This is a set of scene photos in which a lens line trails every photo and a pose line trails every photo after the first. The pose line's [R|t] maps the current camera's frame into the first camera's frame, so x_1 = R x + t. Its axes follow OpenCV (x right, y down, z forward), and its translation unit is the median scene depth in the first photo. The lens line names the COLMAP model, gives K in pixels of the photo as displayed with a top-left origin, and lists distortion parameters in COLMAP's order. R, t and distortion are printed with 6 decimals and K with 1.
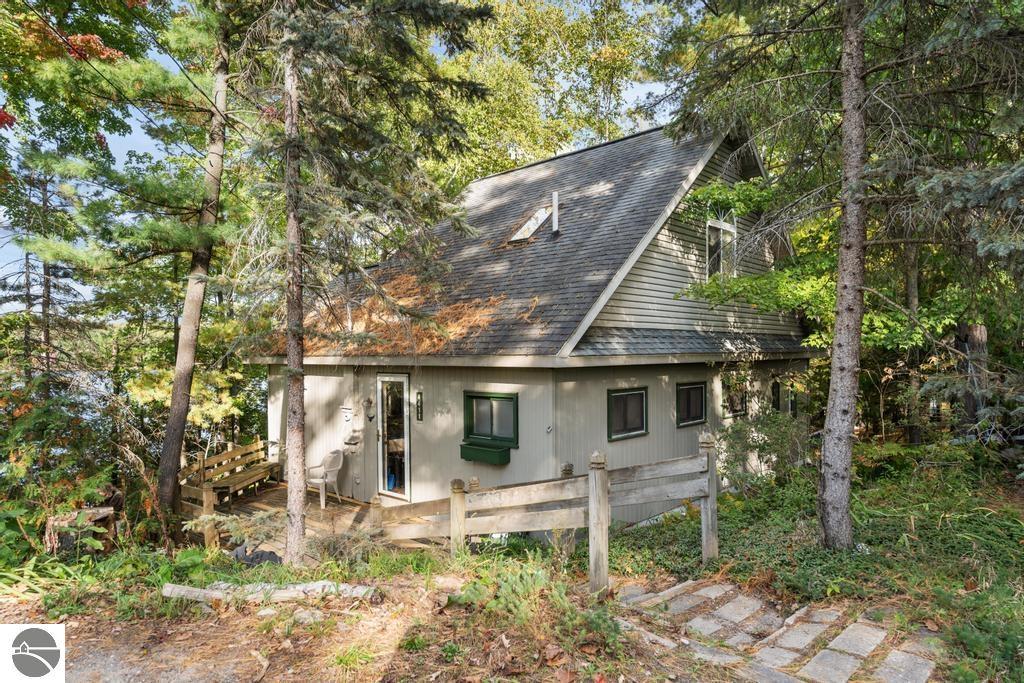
lens RADIAL K [[619.6, 0, 510.8], [0, 619.6, 343.0], [0, 0, 1]] dist [0.002770, 0.000214]
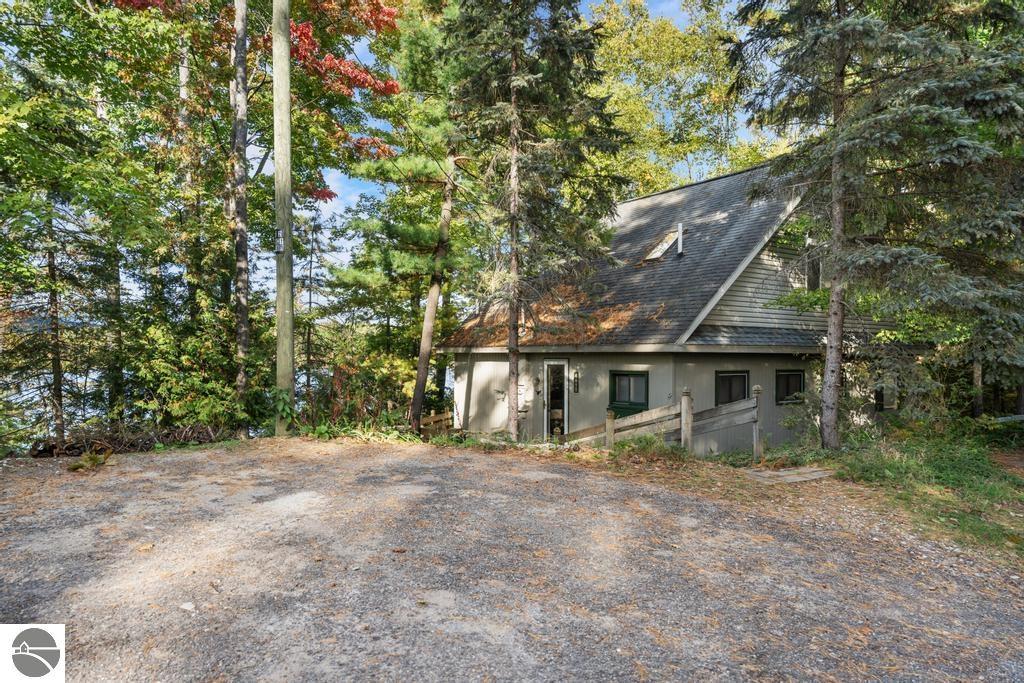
lens RADIAL K [[670.5, 0, 509.5], [0, 670.5, 342.2], [0, 0, 1]] dist [-0.002141, -0.000384]
pose [[0.978524, 0.011204, -0.205826, 0.012882], [-0.012326, 0.999915, -0.004169, 0.021752], [0.205762, 0.006616, 0.978580, -0.487356]]
